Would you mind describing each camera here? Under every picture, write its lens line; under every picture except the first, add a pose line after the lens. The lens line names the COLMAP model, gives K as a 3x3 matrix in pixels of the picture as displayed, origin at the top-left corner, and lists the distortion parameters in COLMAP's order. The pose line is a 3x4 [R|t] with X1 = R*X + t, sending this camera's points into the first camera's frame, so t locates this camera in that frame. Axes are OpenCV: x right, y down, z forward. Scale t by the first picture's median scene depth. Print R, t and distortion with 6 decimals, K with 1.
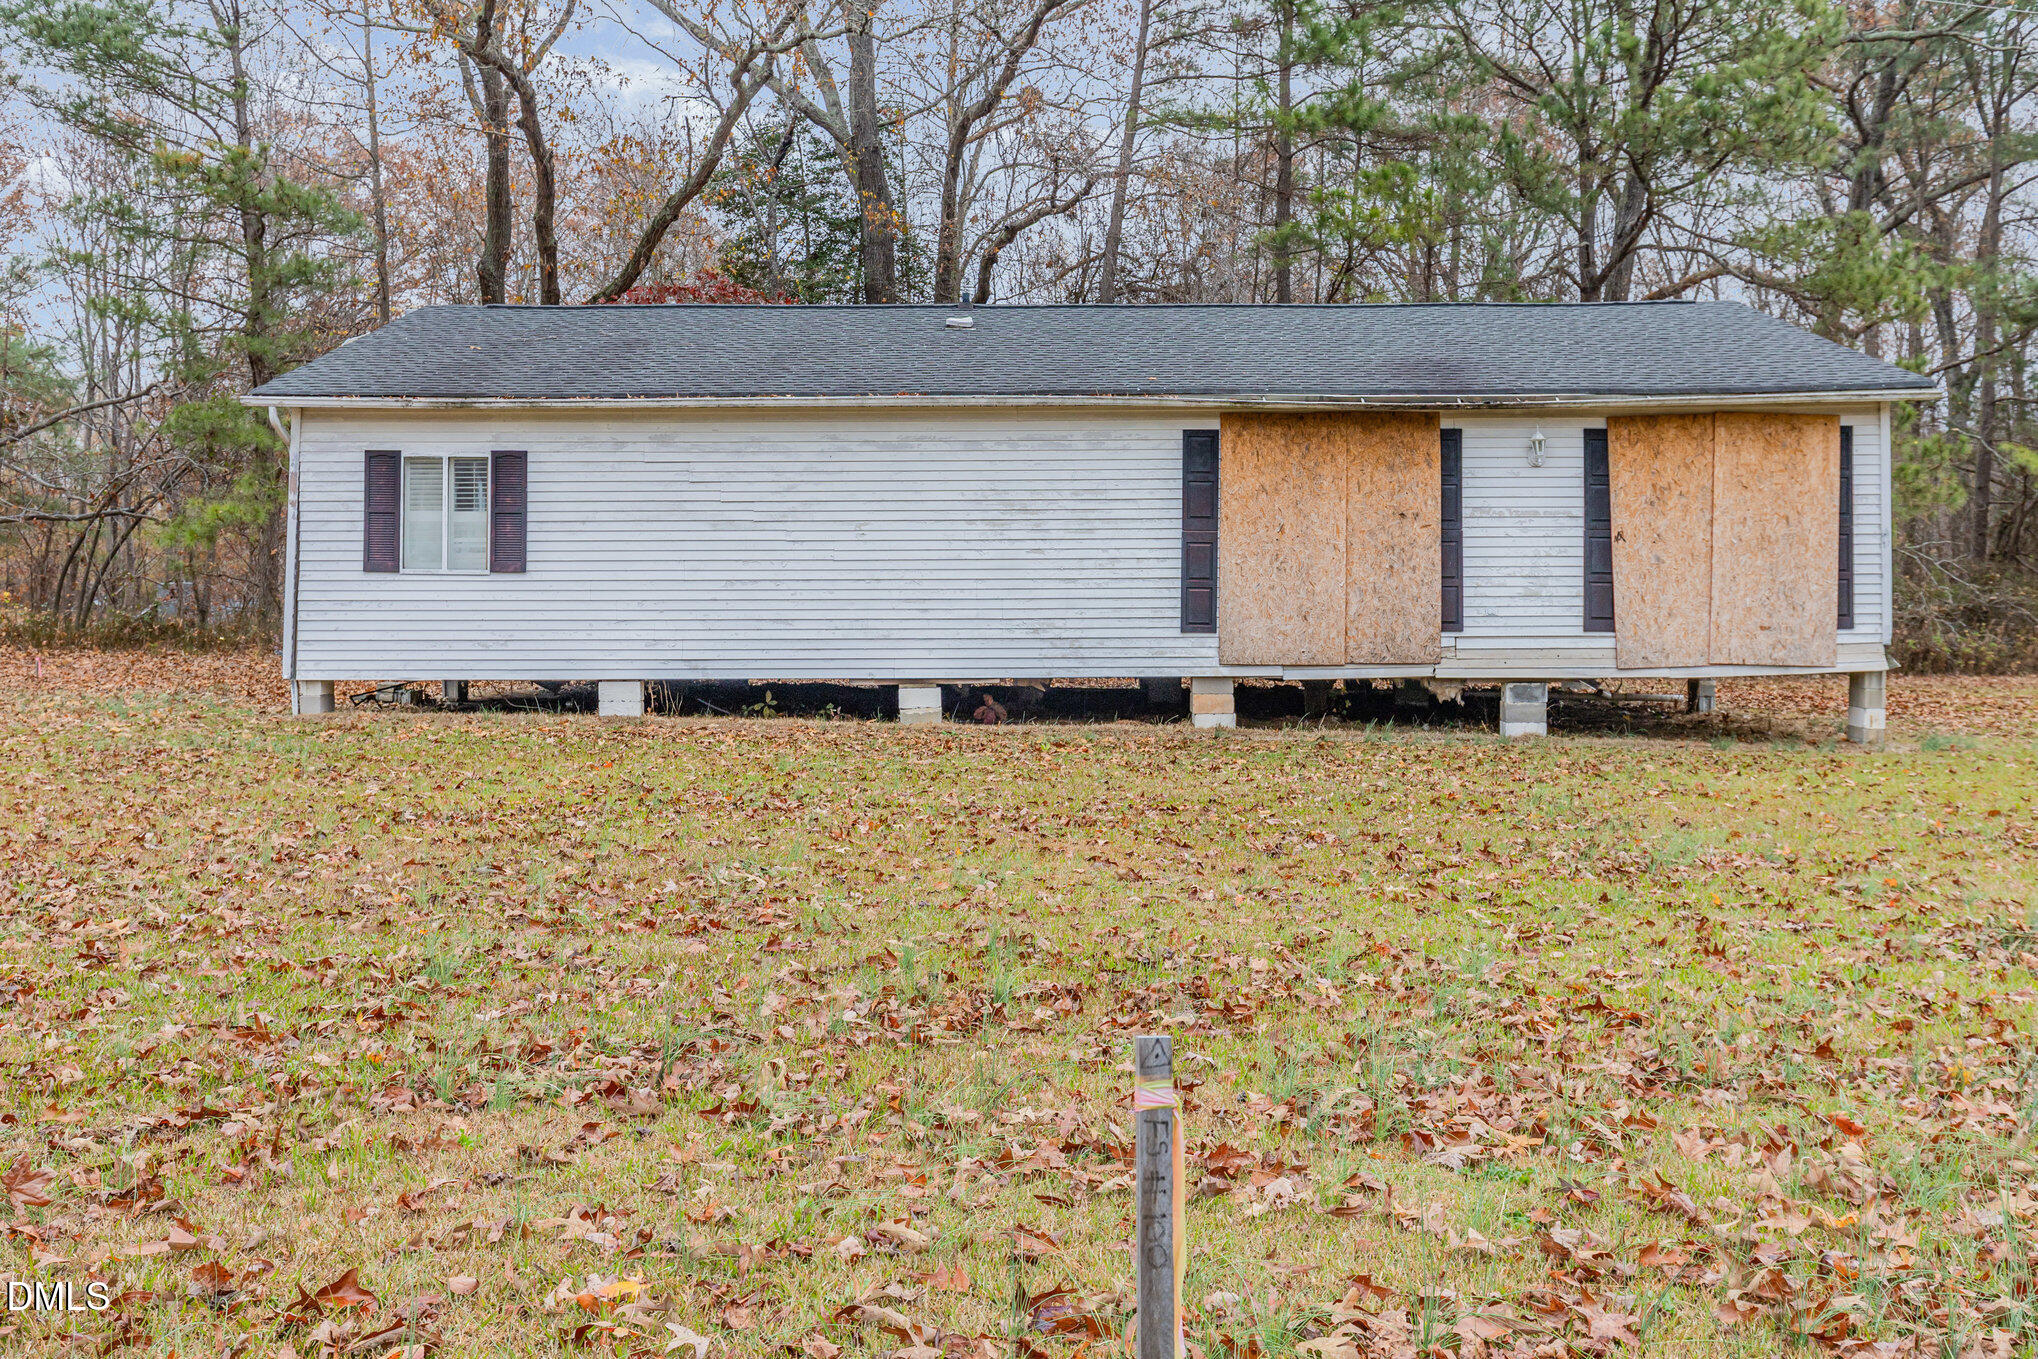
lens RADIAL K [[1888.2, 0, 1029.4], [0, 1888.2, 645.4], [0, 0, 1]] dist [0.004152, 0.000000]
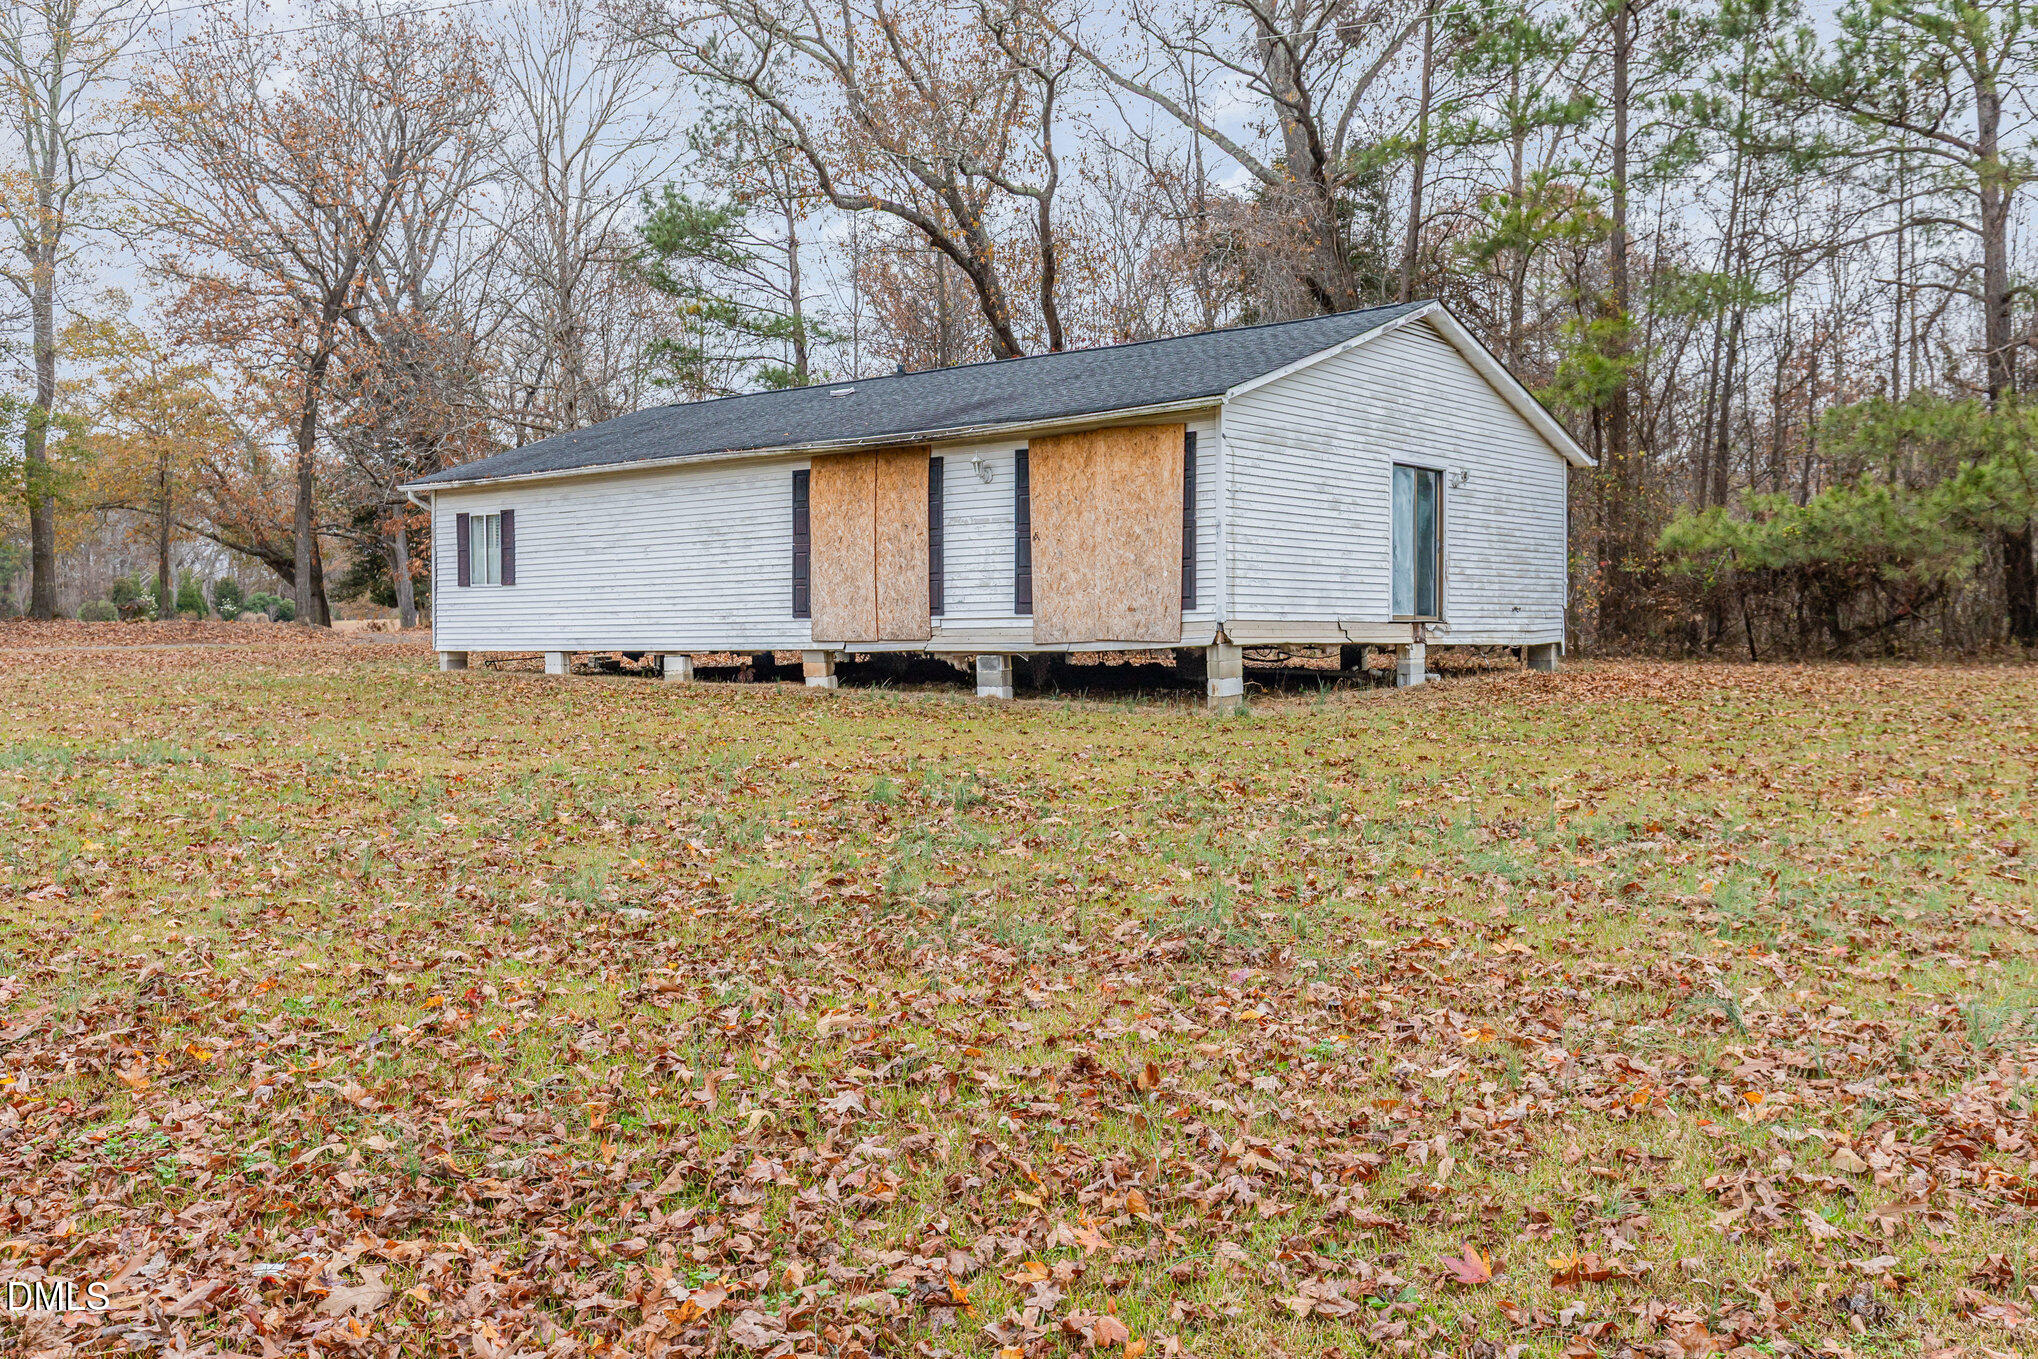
lens RADIAL K [[1856.9, 0, 1018.2], [0, 1856.9, 676.4], [0, 0, 1]] dist [-0.008664, 0.000000]
pose [[0.762240, 0.011012, -0.647201, 1.079245], [-0.002567, 0.999899, 0.013990, 0.016269], [0.647290, -0.009002, 0.762191, 0.075330]]
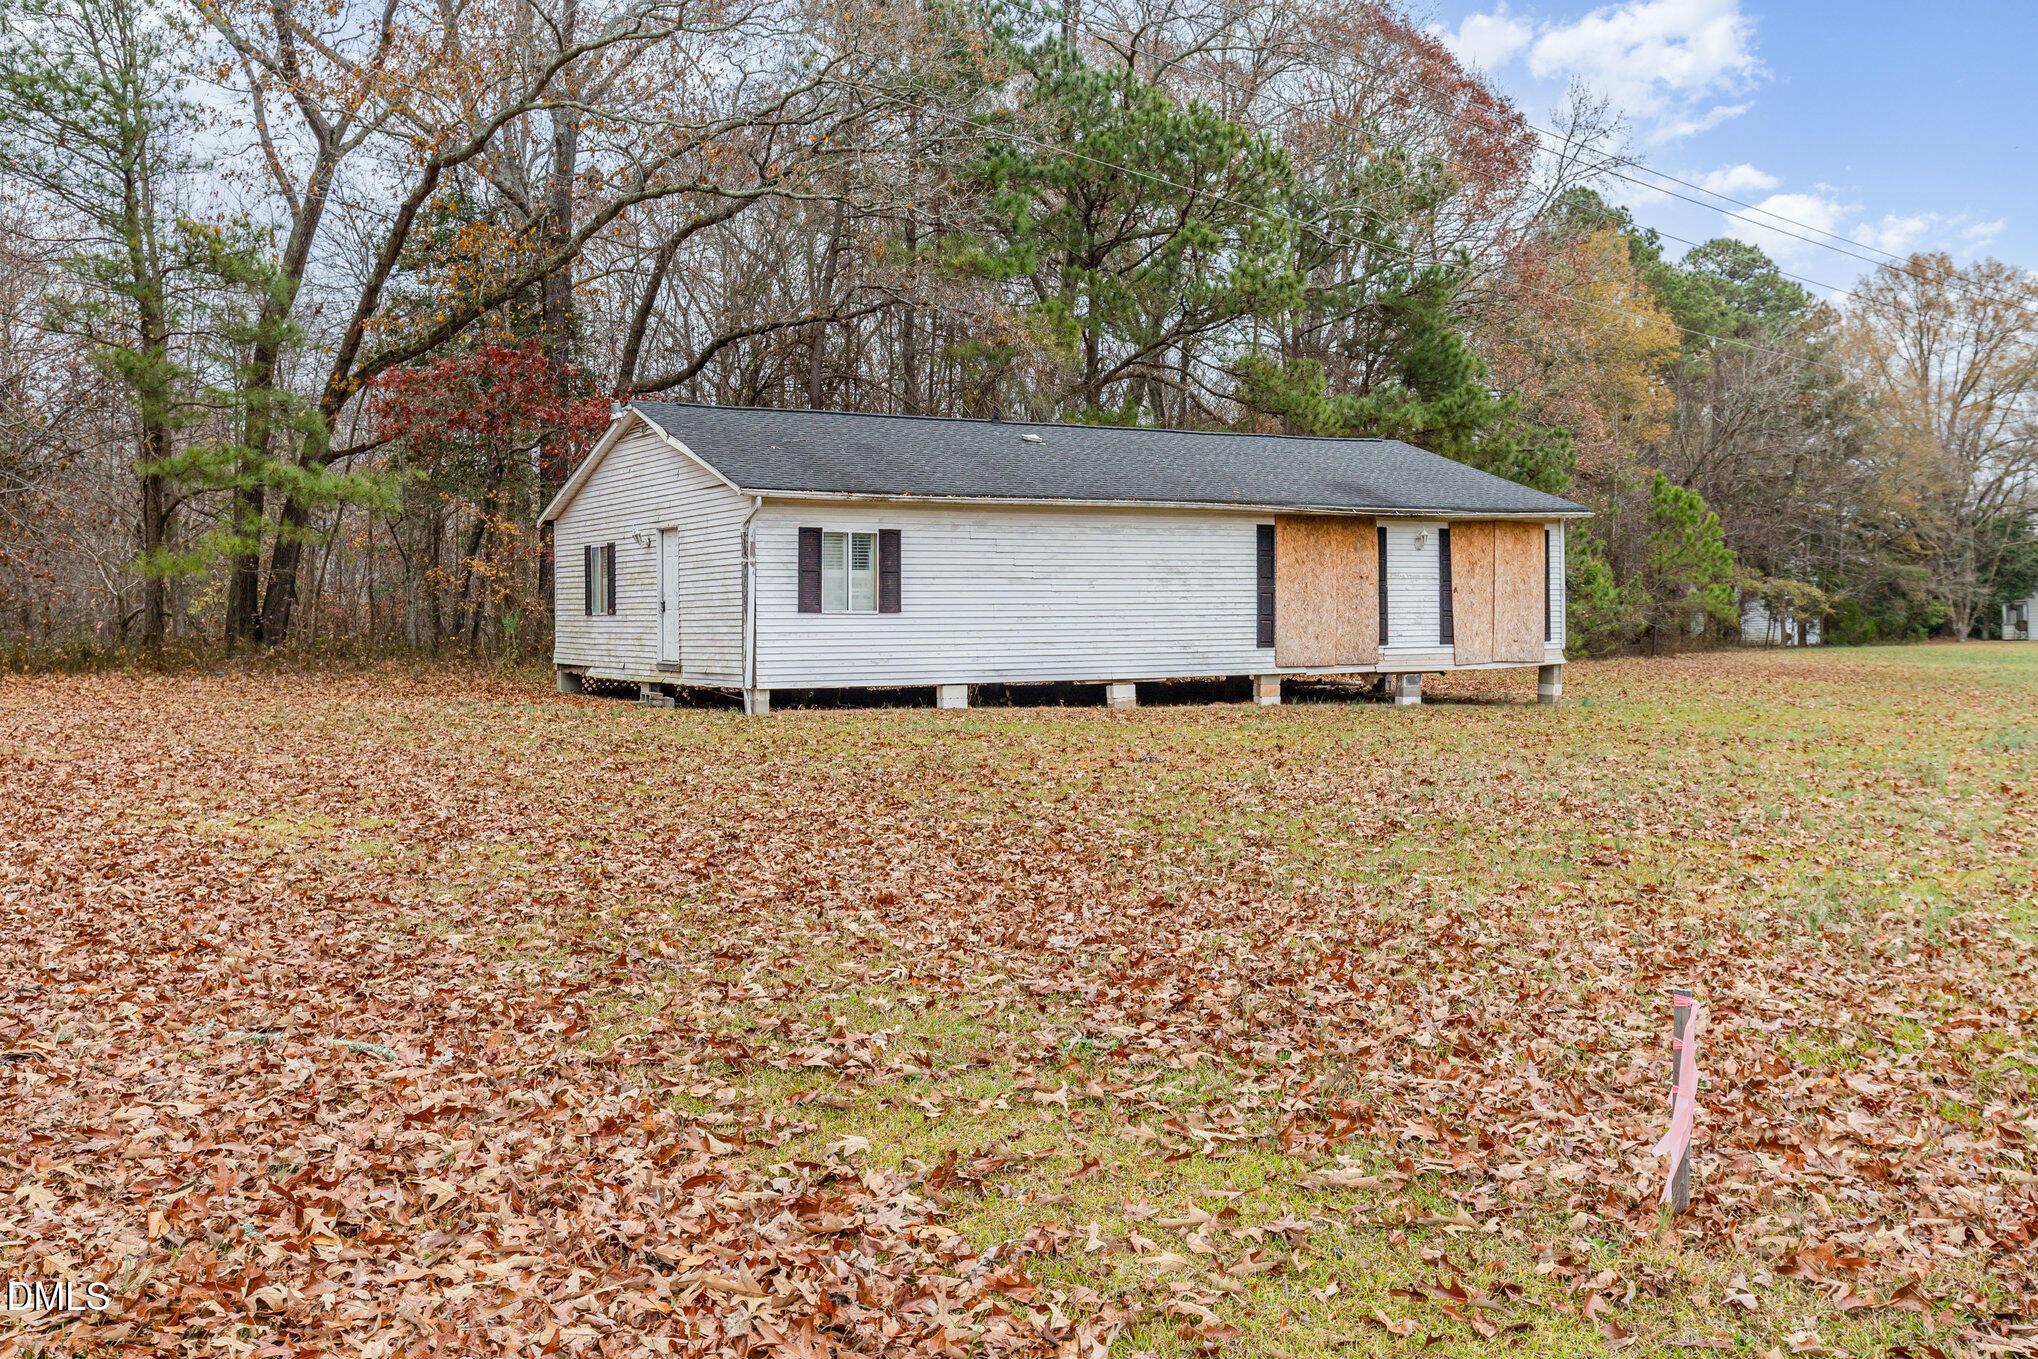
lens RADIAL K [[1888.2, 0, 1017.5], [0, 1888.2, 670.9], [0, 0, 1]] dist [0.004152, 0.000000]
pose [[0.863223, -0.018169, 0.504496, -0.930309], [0.018152, 0.999823, 0.004950, 0.001399], [-0.504497, 0.004885, 0.863400, -0.316206]]
